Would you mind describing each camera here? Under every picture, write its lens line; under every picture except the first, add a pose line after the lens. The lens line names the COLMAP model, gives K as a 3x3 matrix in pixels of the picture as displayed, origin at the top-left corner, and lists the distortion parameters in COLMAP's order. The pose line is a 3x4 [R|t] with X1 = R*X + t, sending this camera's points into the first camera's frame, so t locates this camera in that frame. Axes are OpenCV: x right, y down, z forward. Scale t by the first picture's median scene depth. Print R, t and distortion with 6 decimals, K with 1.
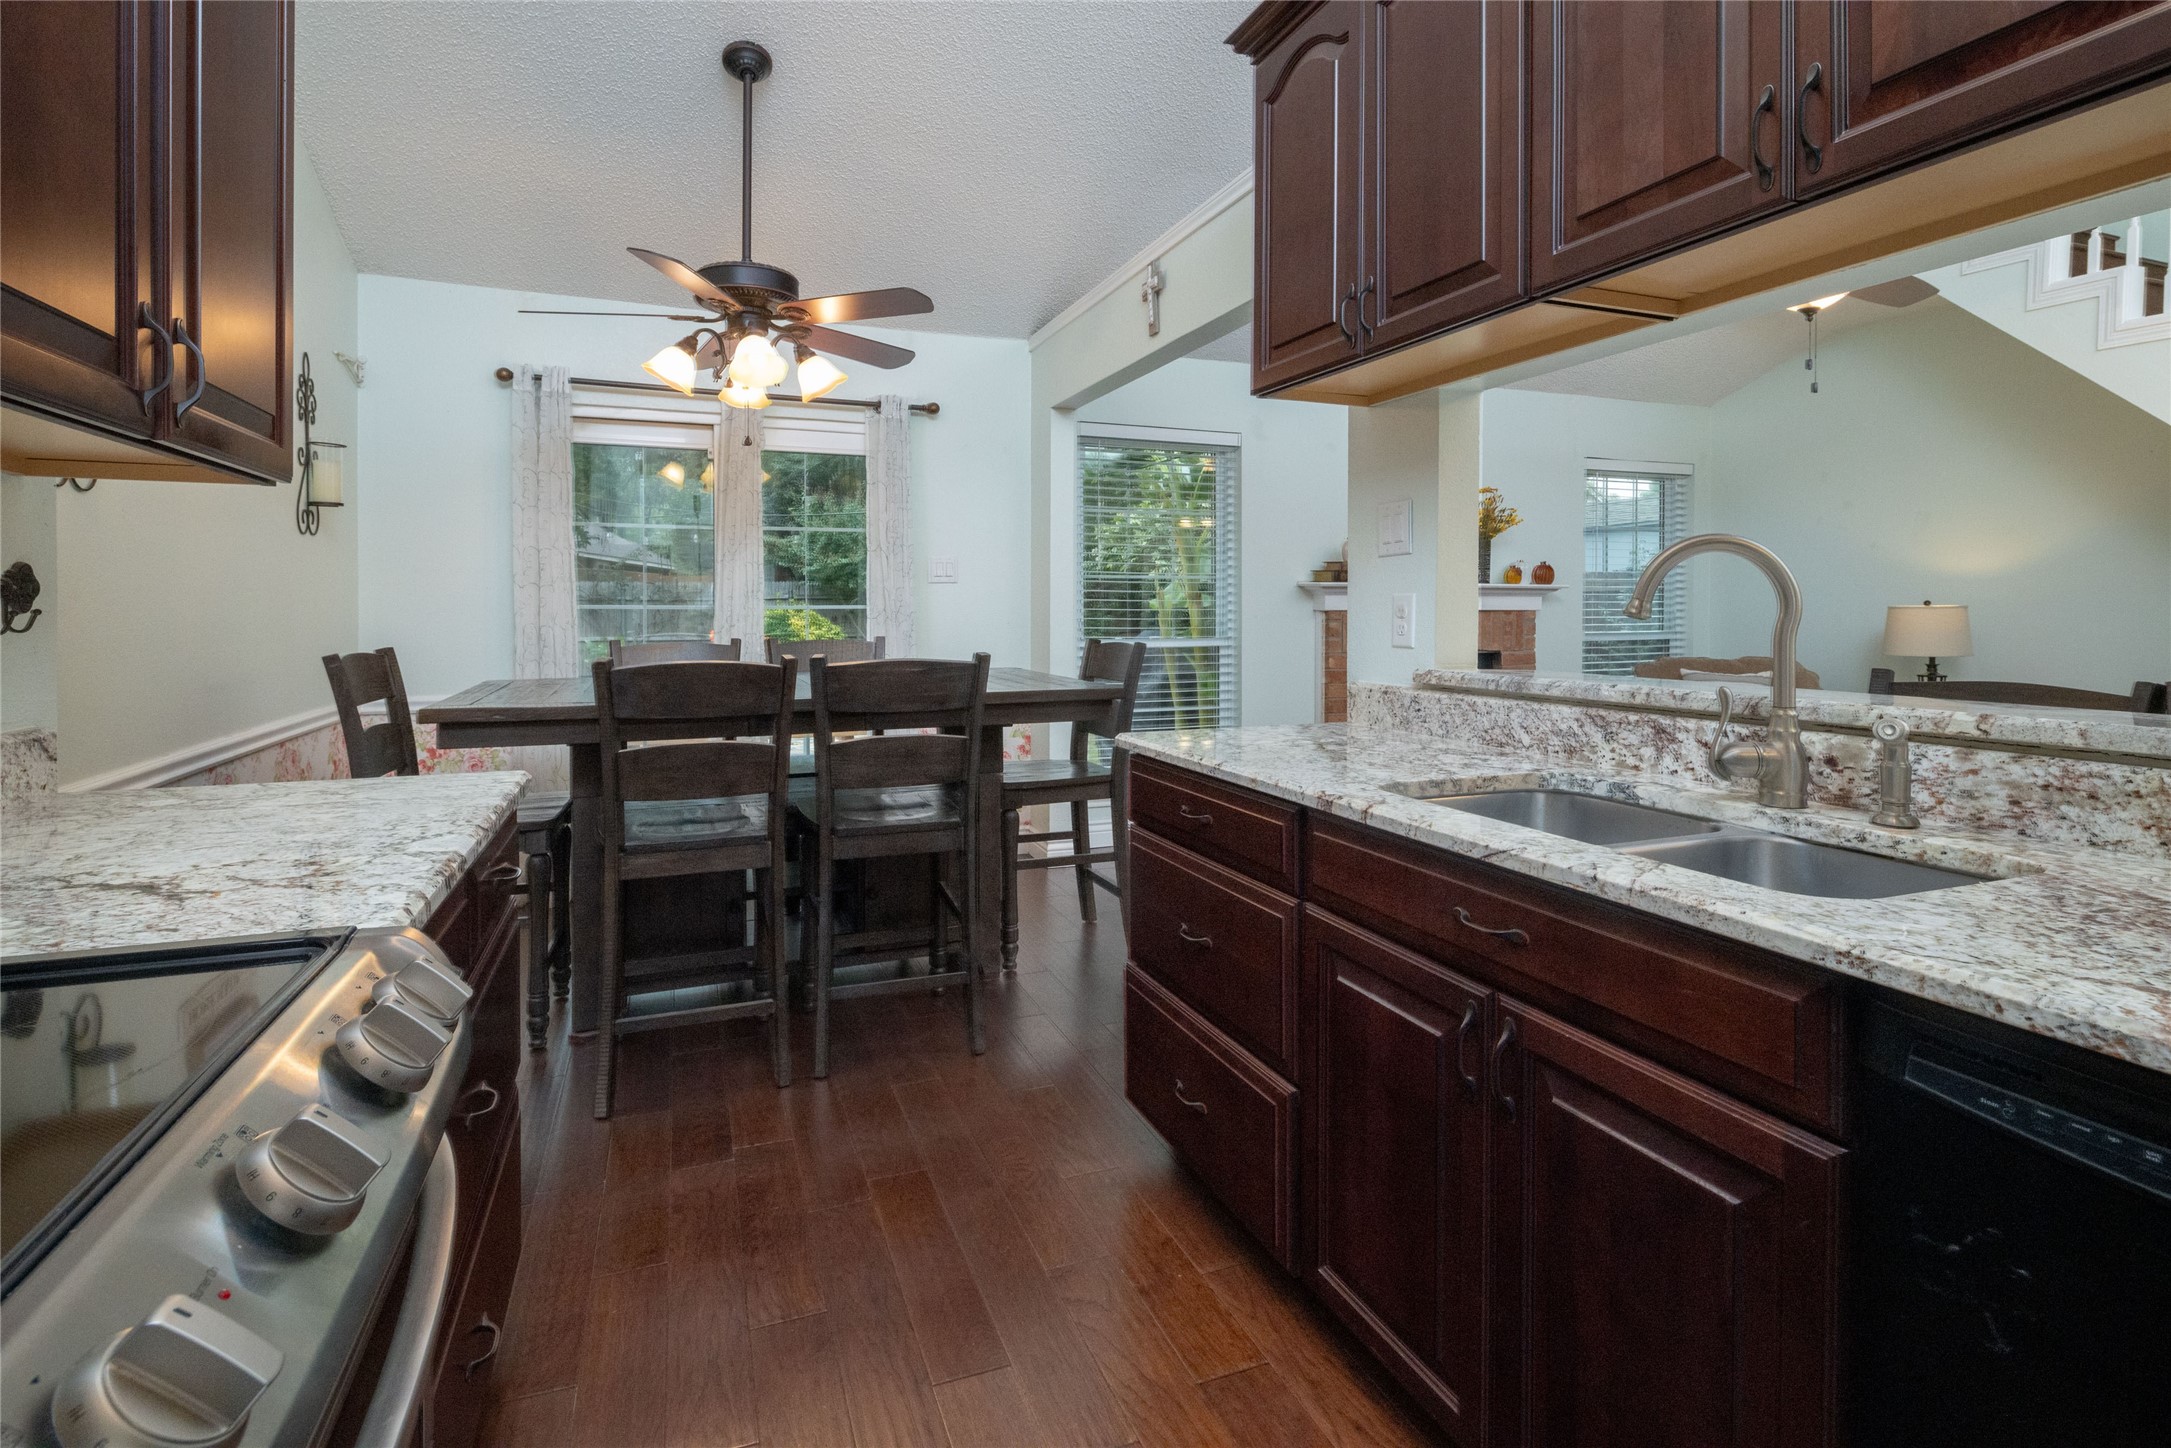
lens RADIAL K [[1048.9, 0, 1091.4], [0, 1048.9, 616.2], [0, 0, 1]] dist [0.004863, -0.004688]
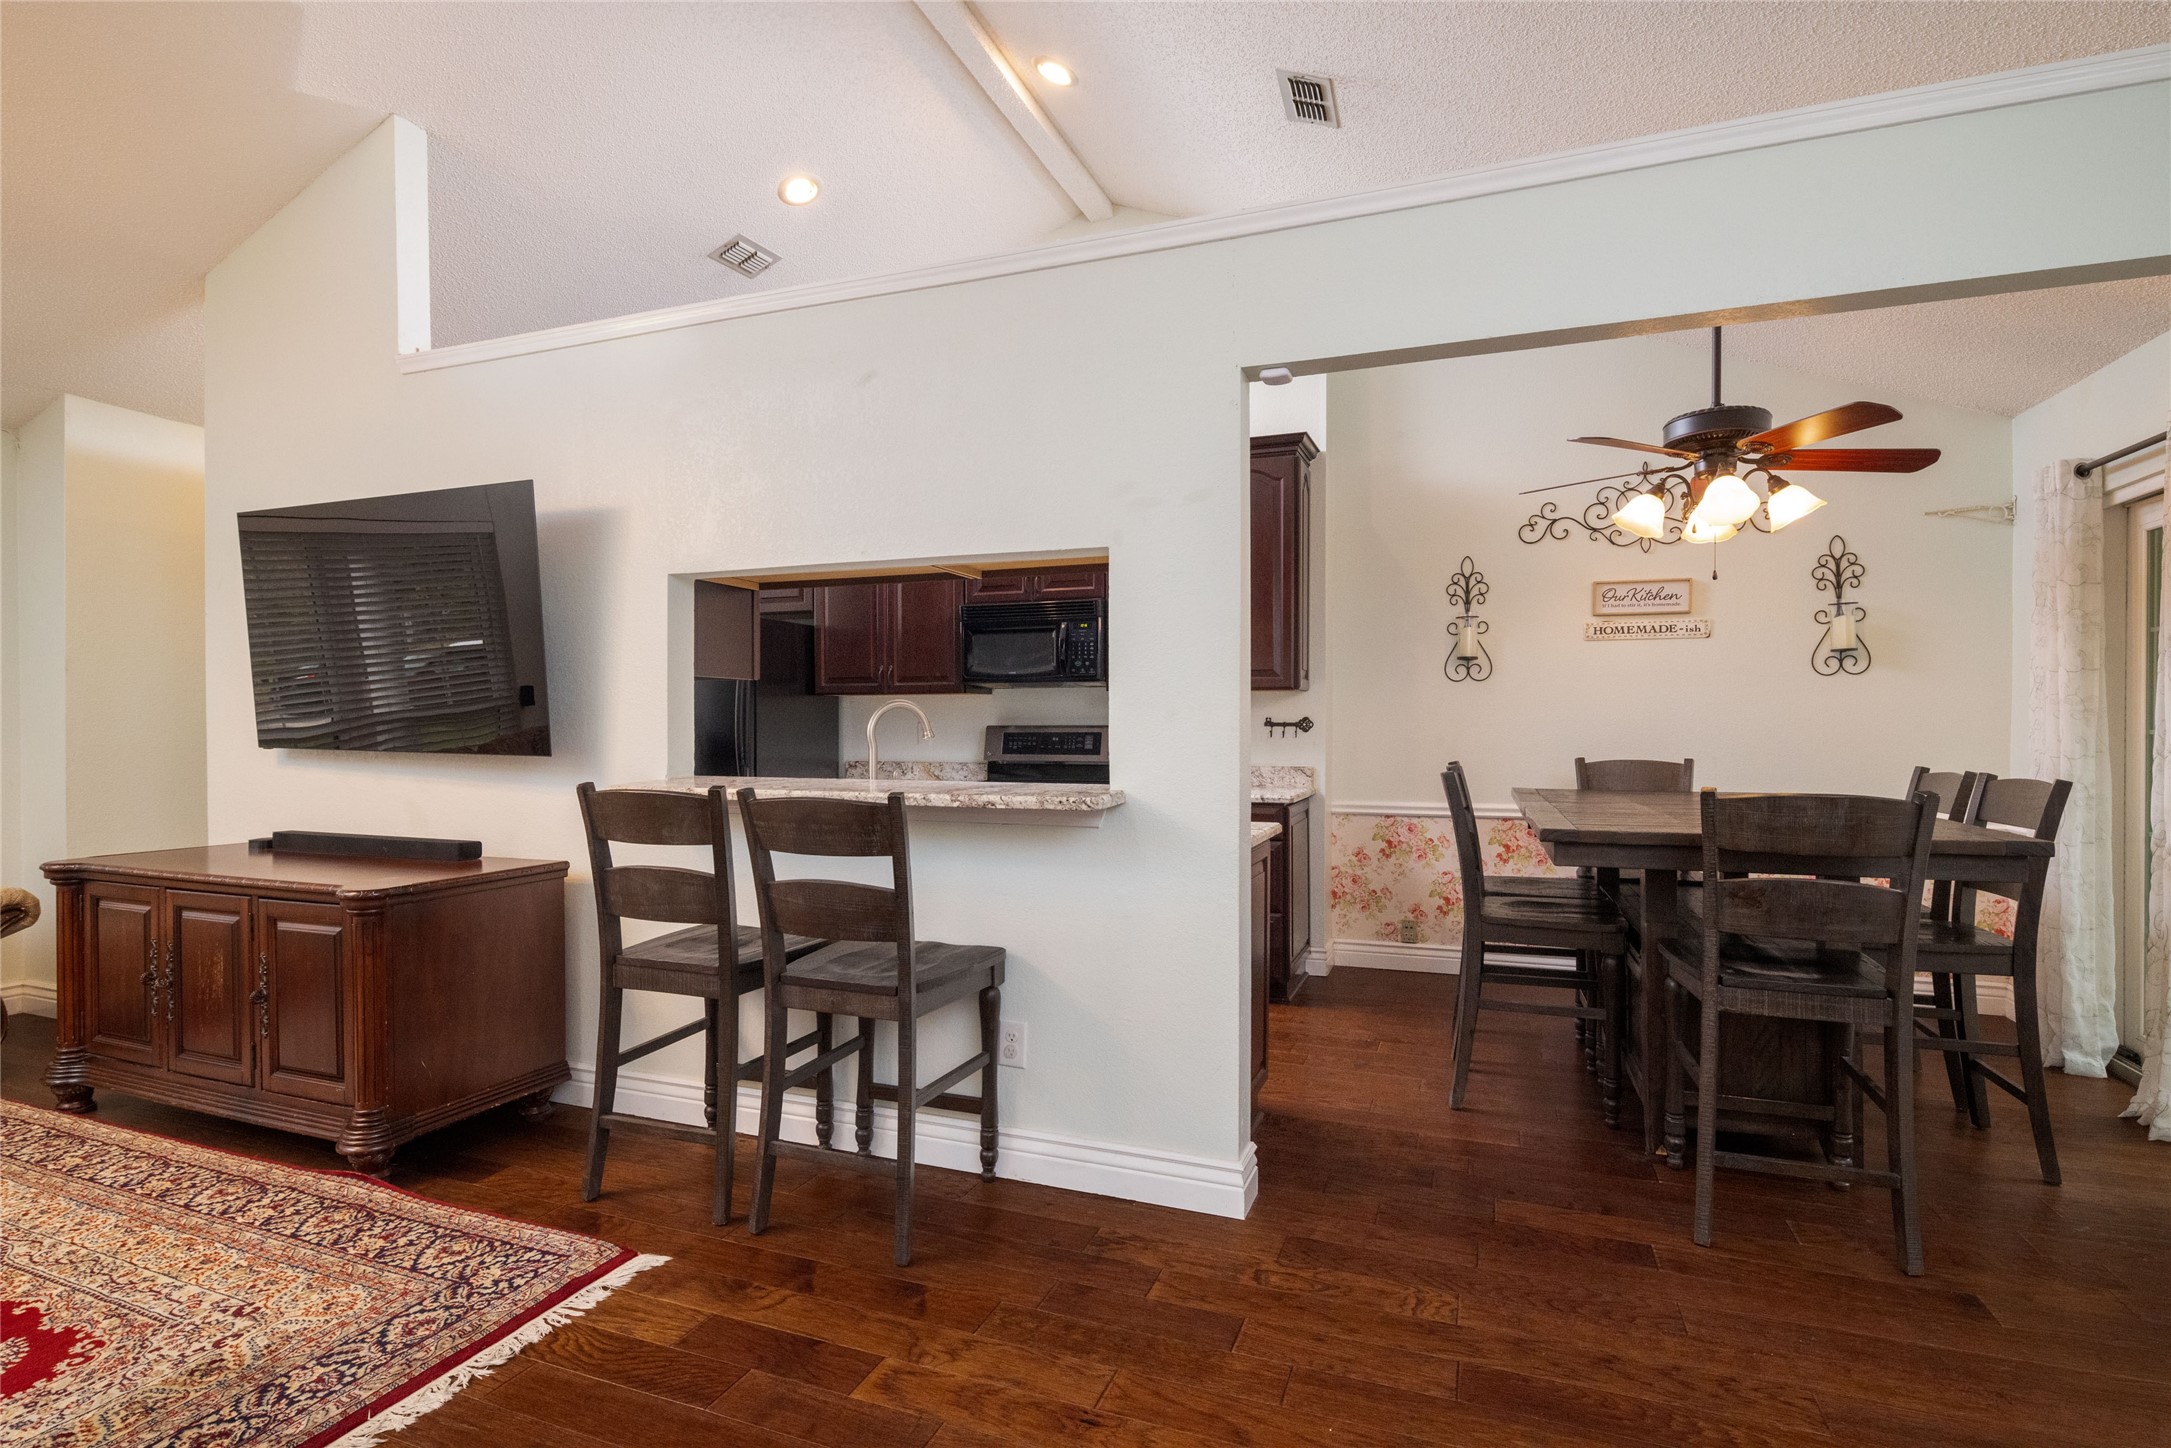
lens RADIAL K [[1048.9, 0, 1091.8], [0, 1048.9, 734.4], [0, 0, 1]] dist [0.004863, -0.004688]
pose [[-0.672801, 0.007569, -0.739785, 0.895311], [-0.006134, 0.999856, 0.015809, -0.020324], [0.739798, 0.015174, -0.672657, 1.276762]]
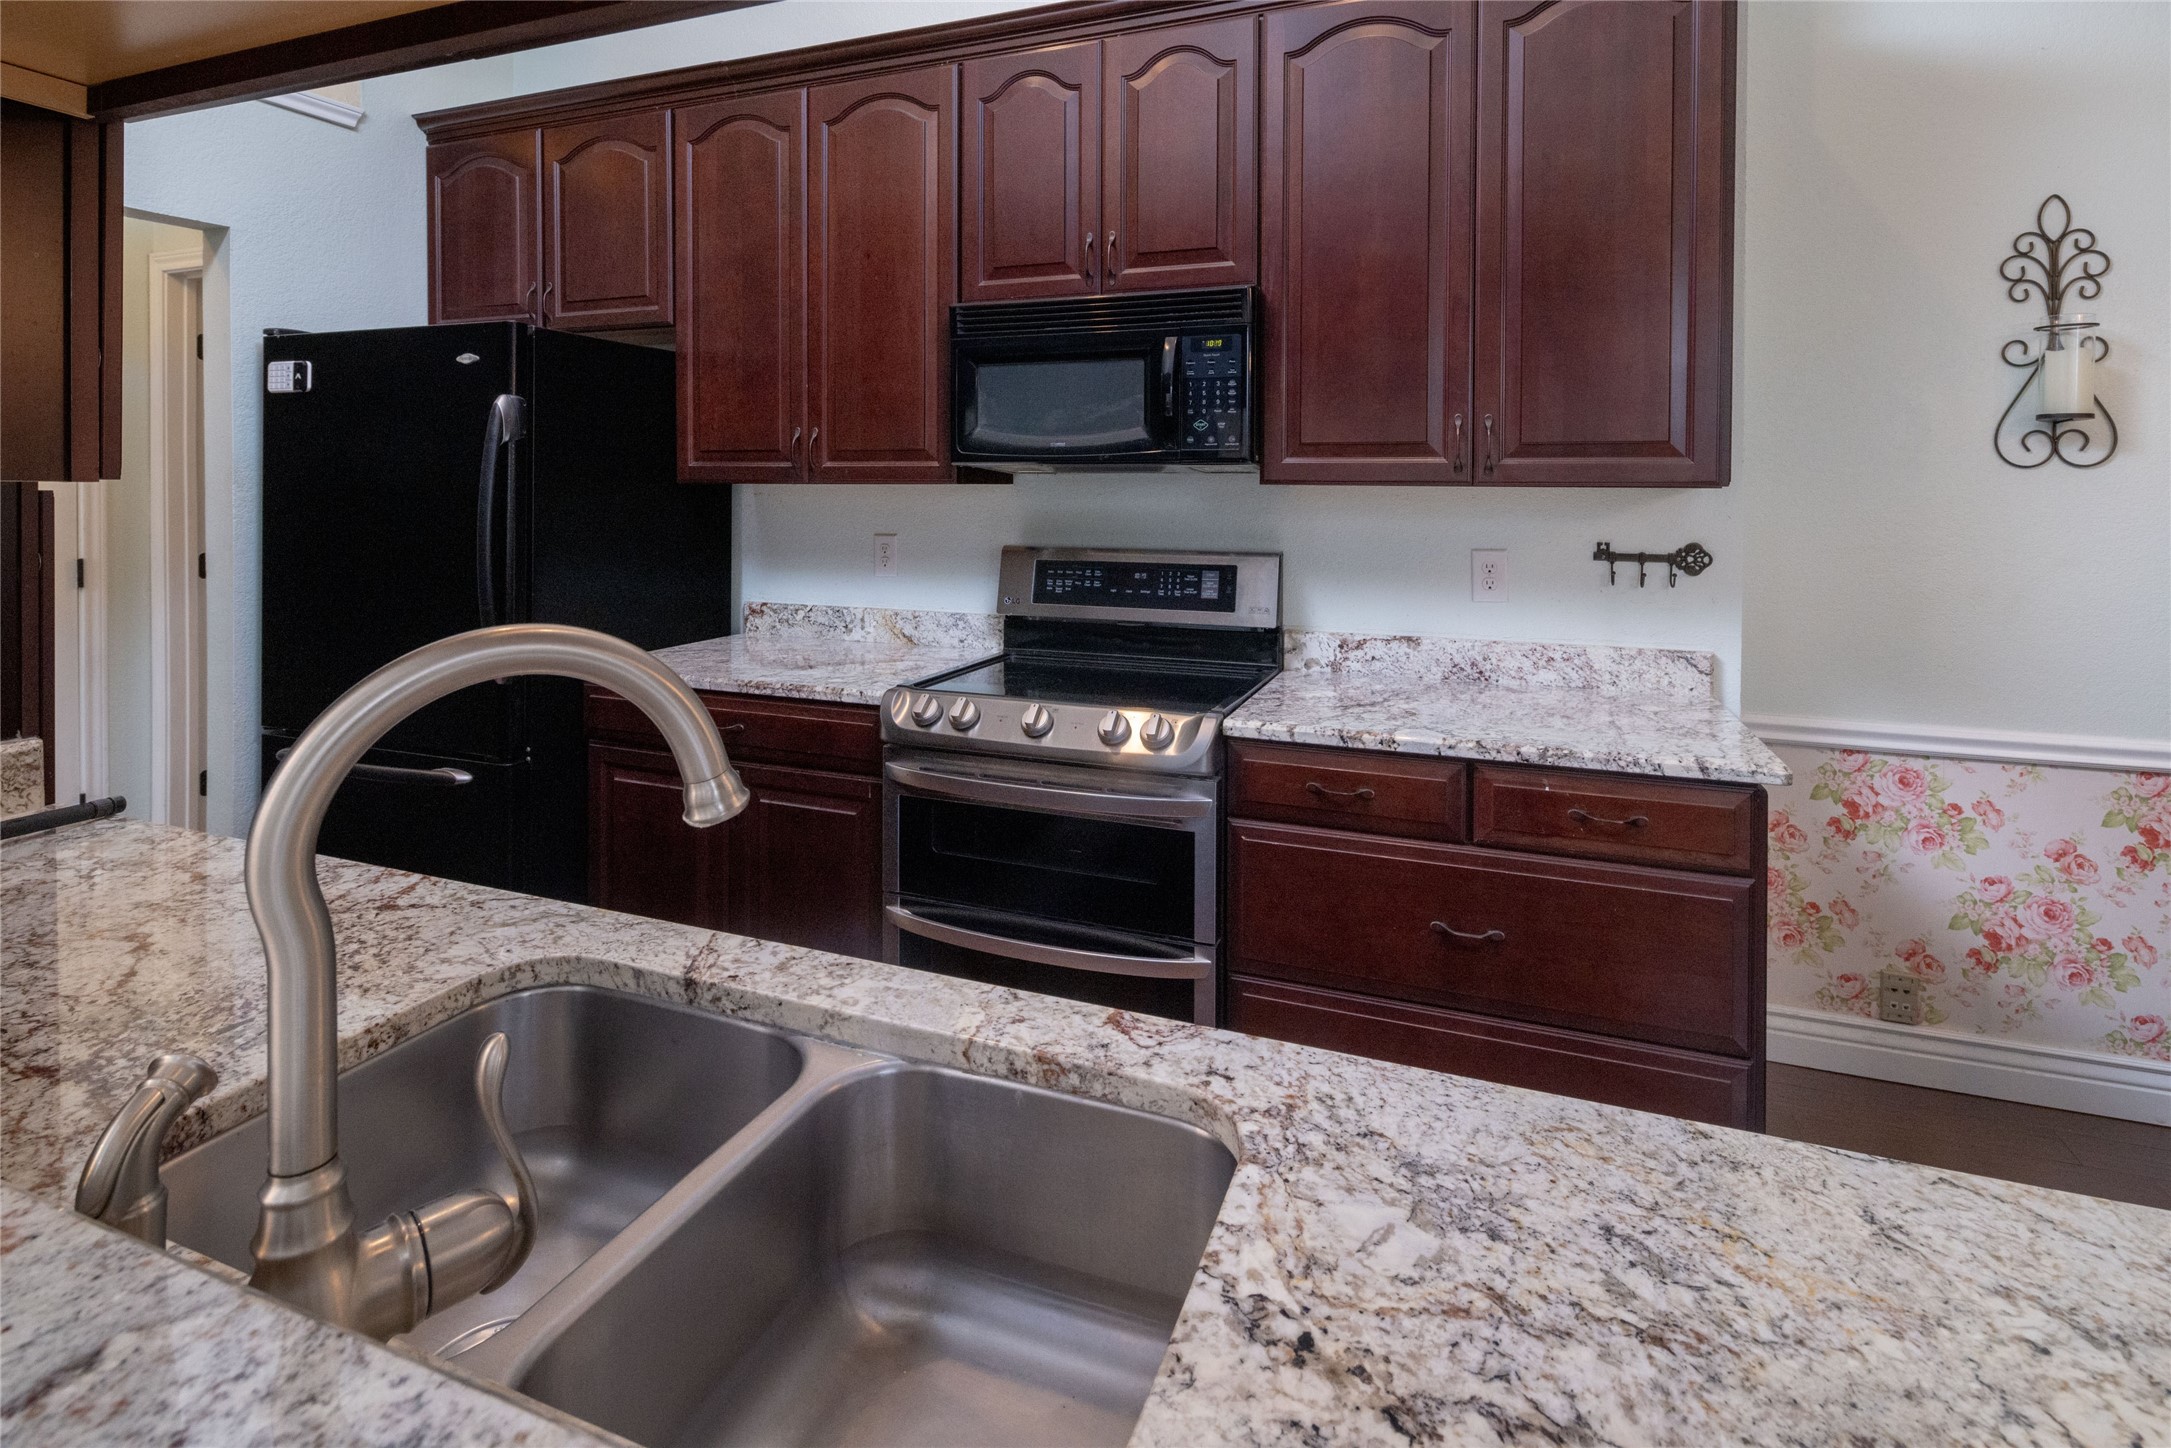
lens RADIAL K [[1048.9, 0, 1092.4], [0, 1048.9, 497.5], [0, 0, 1]] dist [0.004863, -0.004688]
pose [[-0.679766, 0.002985, -0.733423, 0.337352], [-0.011001, 0.999838, 0.014266, -0.060563], [0.733346, 0.017766, -0.679623, 0.649312]]
